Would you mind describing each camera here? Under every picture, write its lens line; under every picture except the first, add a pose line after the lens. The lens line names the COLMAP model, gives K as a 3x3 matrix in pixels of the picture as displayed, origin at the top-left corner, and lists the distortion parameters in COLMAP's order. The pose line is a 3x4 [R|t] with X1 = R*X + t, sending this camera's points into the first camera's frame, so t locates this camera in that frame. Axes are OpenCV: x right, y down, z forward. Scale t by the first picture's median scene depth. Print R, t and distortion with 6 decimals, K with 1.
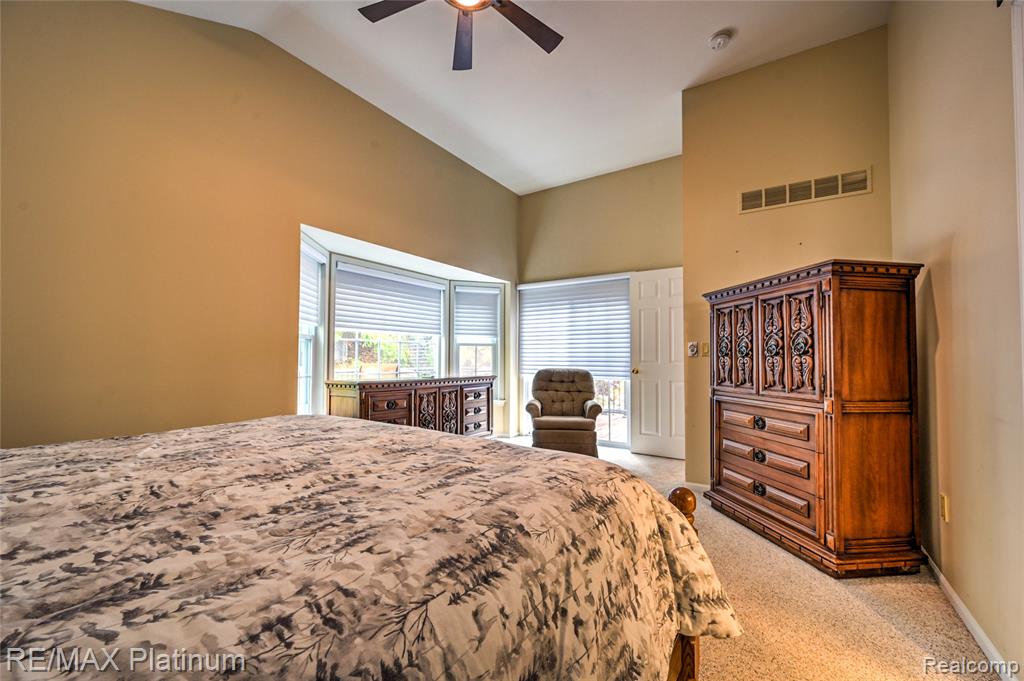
lens RADIAL K [[405.6, 0, 514.9], [0, 405.6, 344.4], [0, 0, 1]] dist [-0.000801, -0.000033]
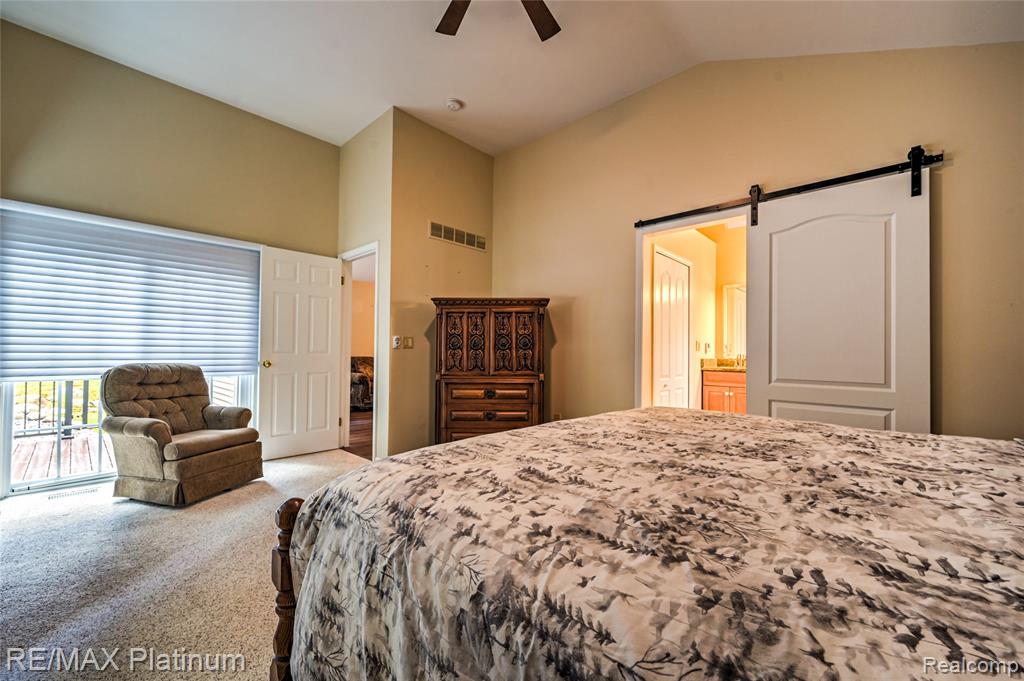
lens RADIAL K [[384.5, 0, 510.2], [0, 384.5, 349.5], [0, 0, 1]] dist [-0.023267, 0.000067]
pose [[0.158760, 0.000486, 0.987317, -0.430426], [-0.043191, 0.999046, 0.006454, 0.009569], [-0.986372, -0.043668, 0.158630, 0.391513]]
